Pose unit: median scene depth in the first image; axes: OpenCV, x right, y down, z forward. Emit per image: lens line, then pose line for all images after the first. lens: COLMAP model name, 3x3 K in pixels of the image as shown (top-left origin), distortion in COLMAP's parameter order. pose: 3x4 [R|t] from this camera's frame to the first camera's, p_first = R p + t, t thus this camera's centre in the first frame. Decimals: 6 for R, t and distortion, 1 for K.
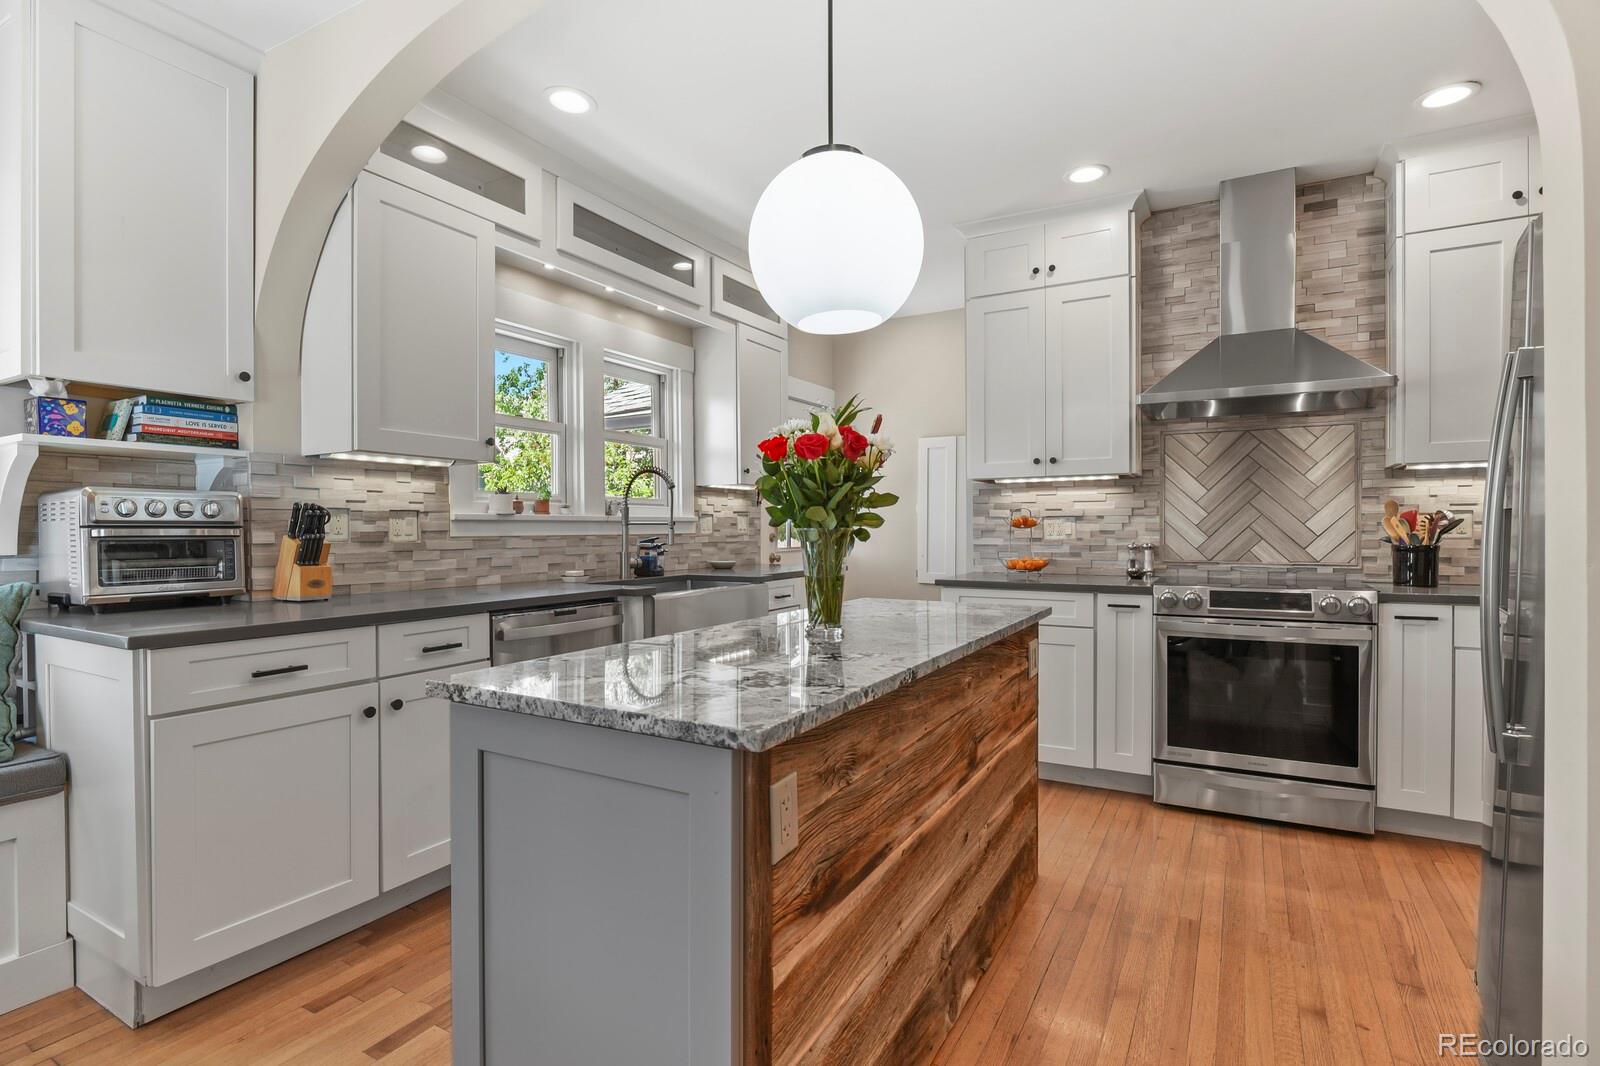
lens RADIAL K [[774.2, 0, 802.4], [0, 774.2, 538.5], [0, 0, 1]] dist [-0.008294, -0.003217]
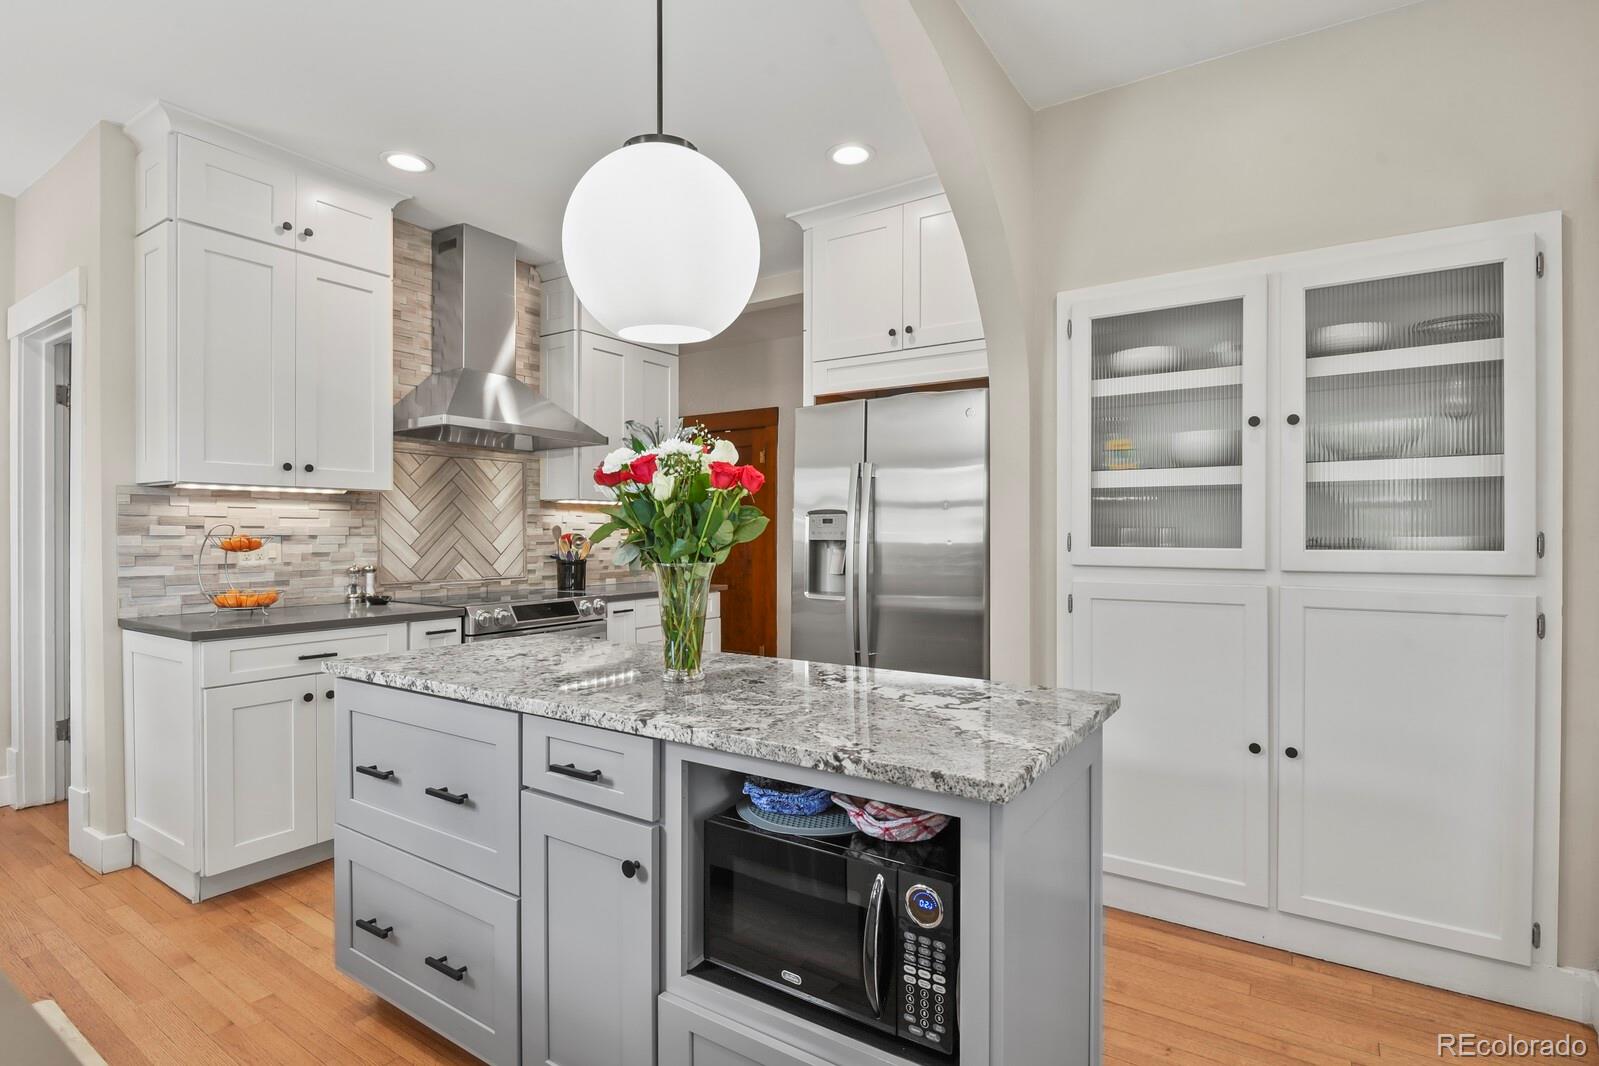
lens RADIAL K [[773.7, 0, 804.2], [0, 773.7, 537.9], [0, 0, 1]] dist [-0.008294, -0.003217]
pose [[0.071165, -0.001584, 0.997463, -0.479048], [0.012838, 0.999917, 0.000672, -0.022877], [-0.997382, 0.012757, 0.071180, 0.451585]]
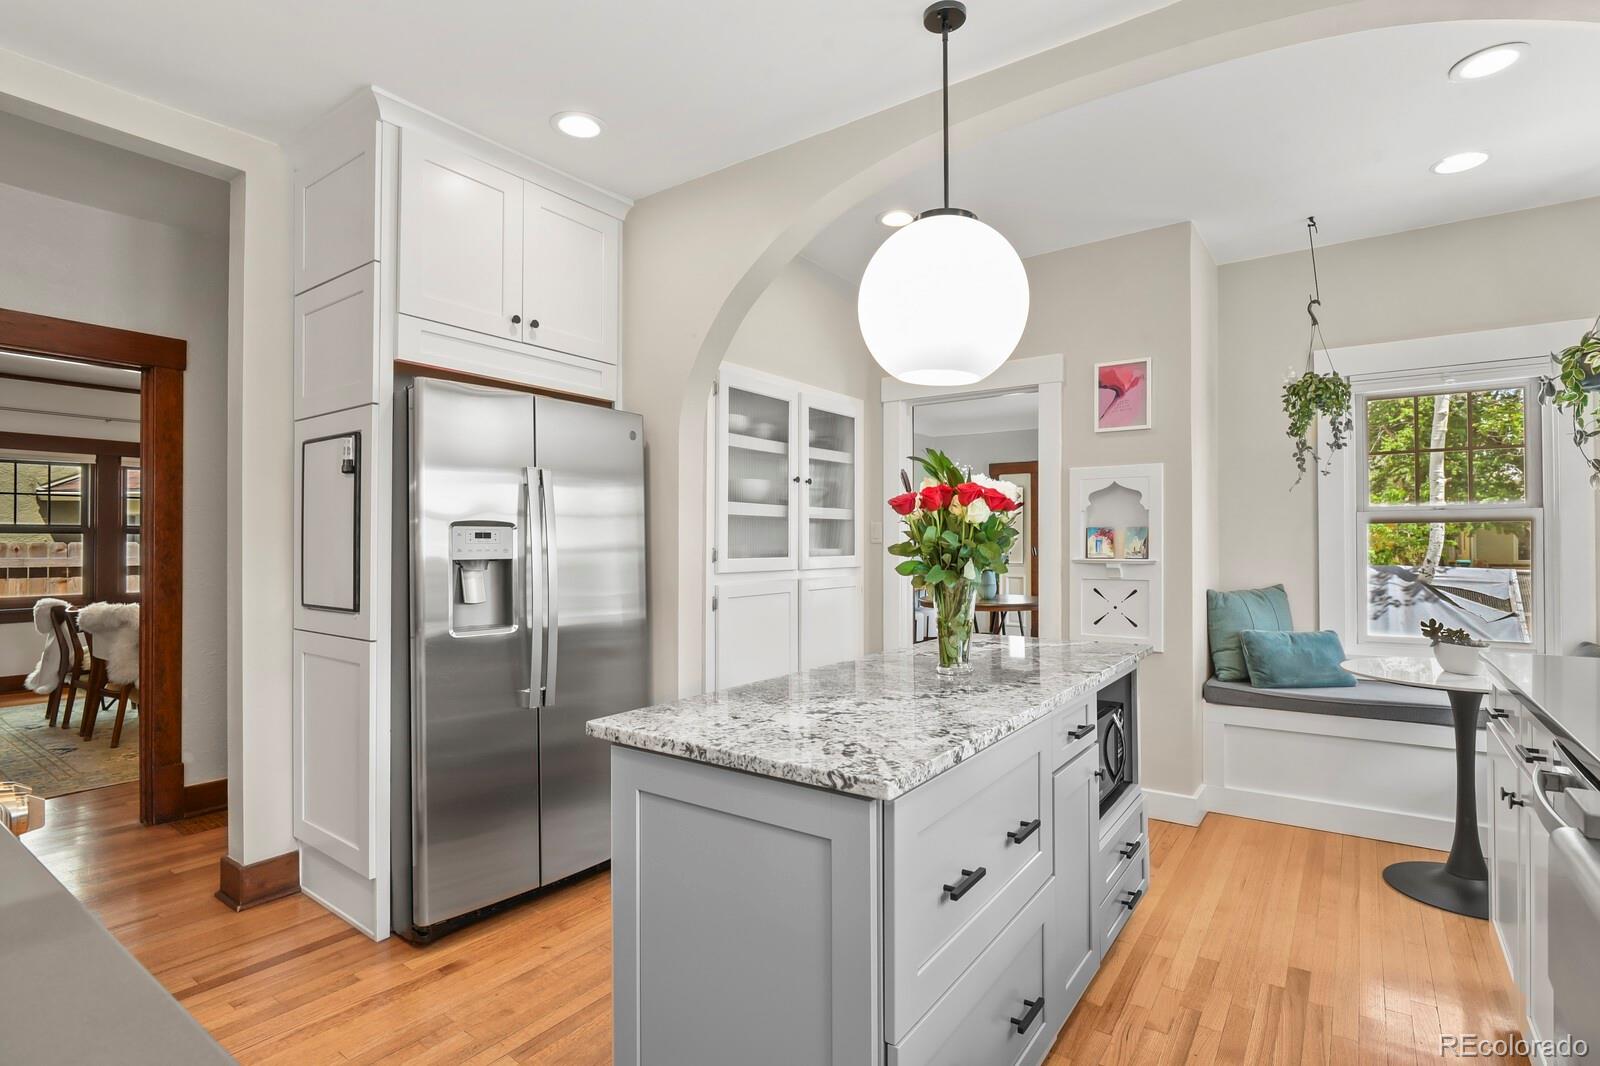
lens RADIAL K [[774.2, 0, 803.9], [0, 774.2, 537.4], [0, 0, 1]] dist [-0.008294, -0.003217]
pose [[-0.994209, 0.007015, 0.107239, 0.071477], [0.007581, 0.999959, 0.004869, -0.041422], [-0.107200, 0.005654, -0.994221, 1.185327]]
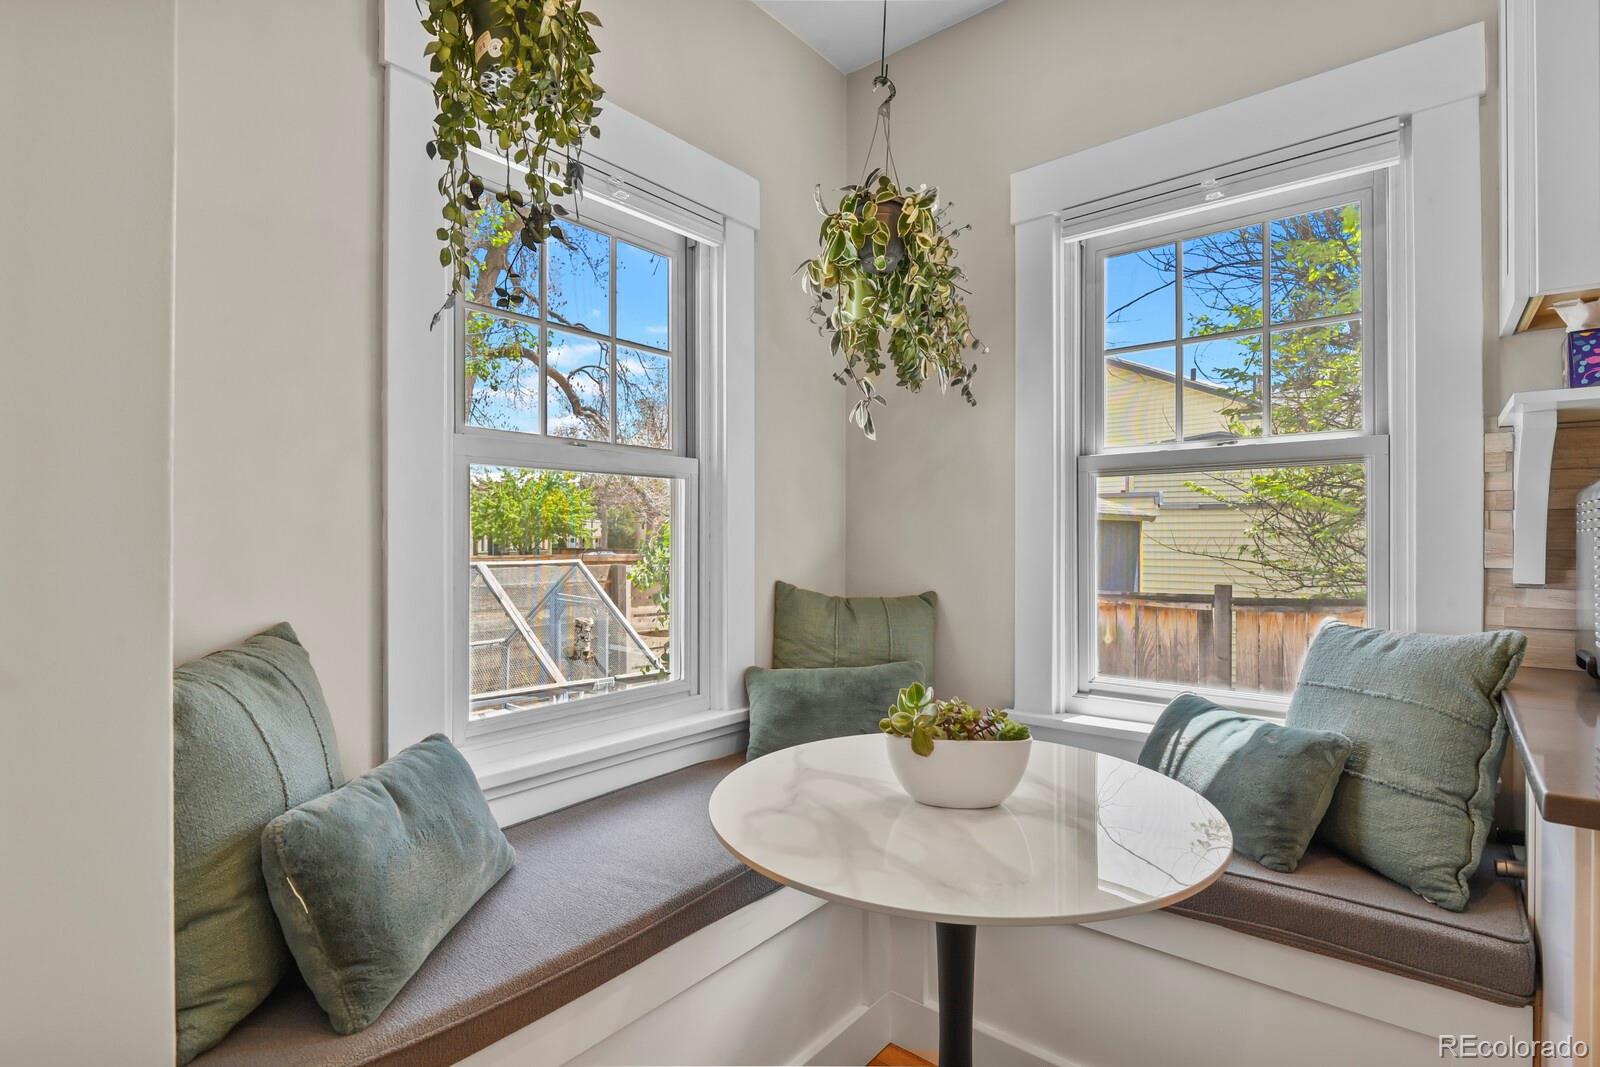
lens RADIAL K [[774.2, 0, 805.2], [0, 774.2, 532.4], [0, 0, 1]] dist [-0.008294, -0.003217]
pose [[-0.175617, -0.002676, -0.984455, -0.176833], [-0.012279, 0.999924, -0.000528, -0.009332], [0.984382, 0.011996, -0.175637, 0.319045]]
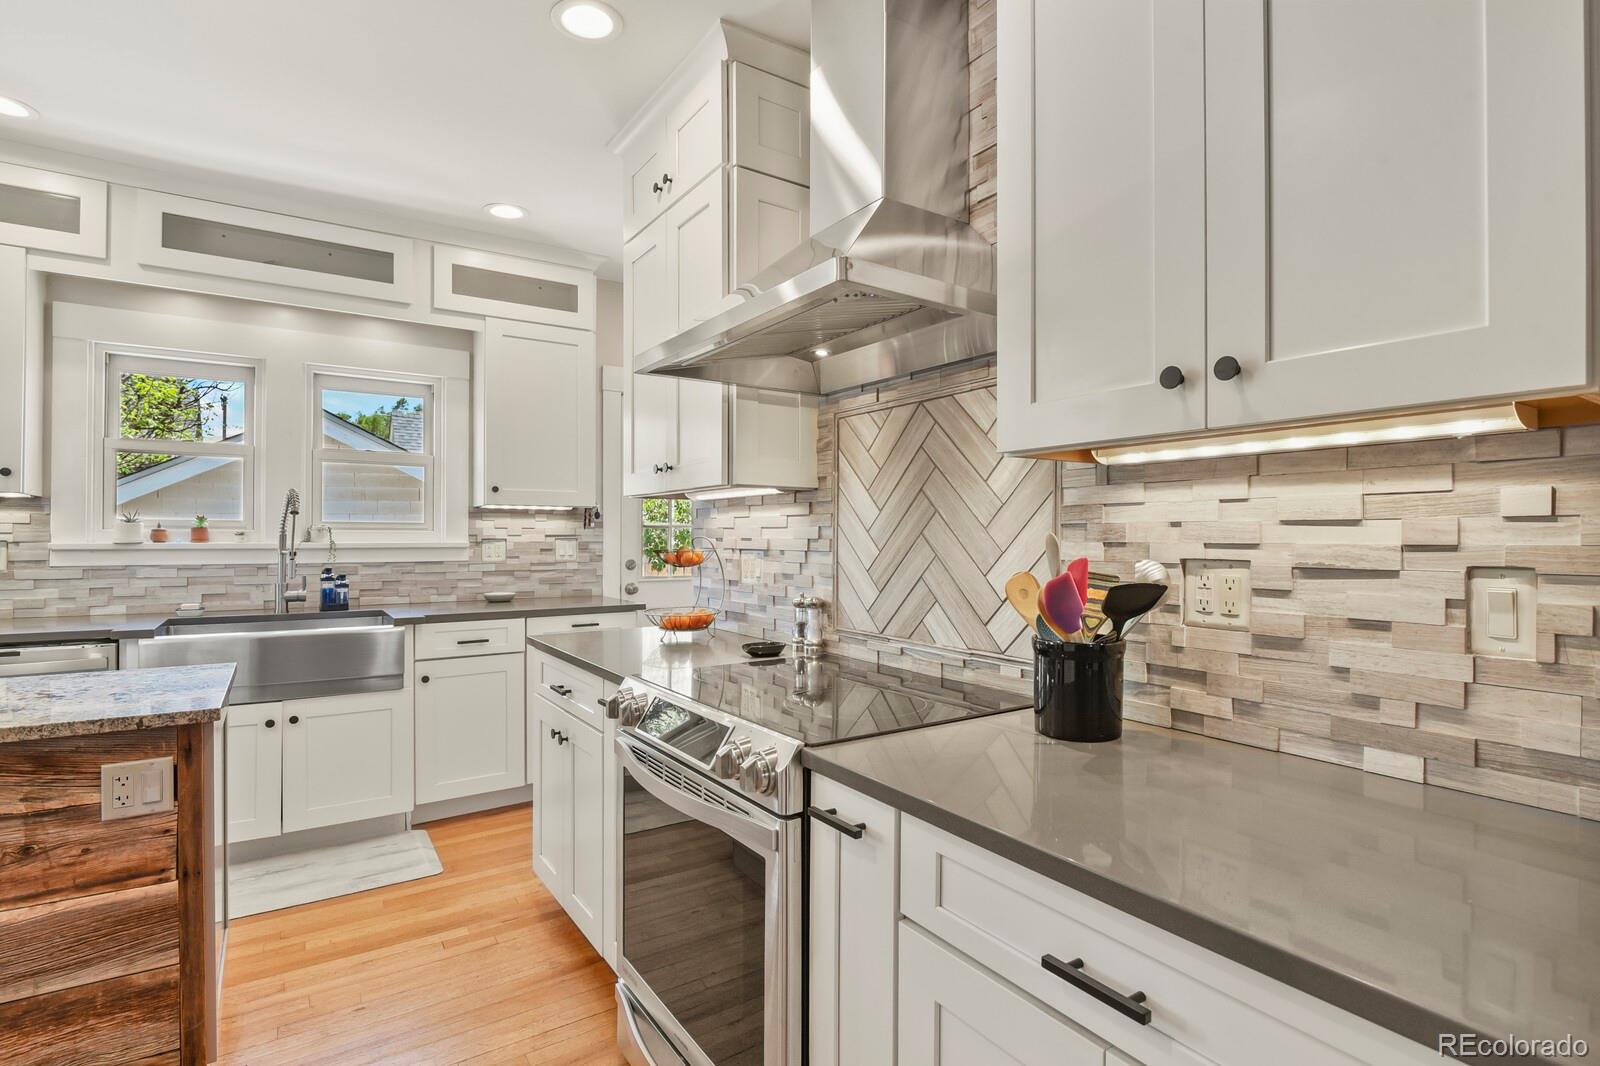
lens RADIAL K [[774.2, 0, 804.6], [0, 774.2, 535.5], [0, 0, 1]] dist [-0.008294, -0.003217]
pose [[0.895940, 0.006221, -0.444132, 0.776892], [-0.012908, 0.999844, -0.012035, -0.038638], [0.443988, 0.016516, 0.895880, 0.489611]]
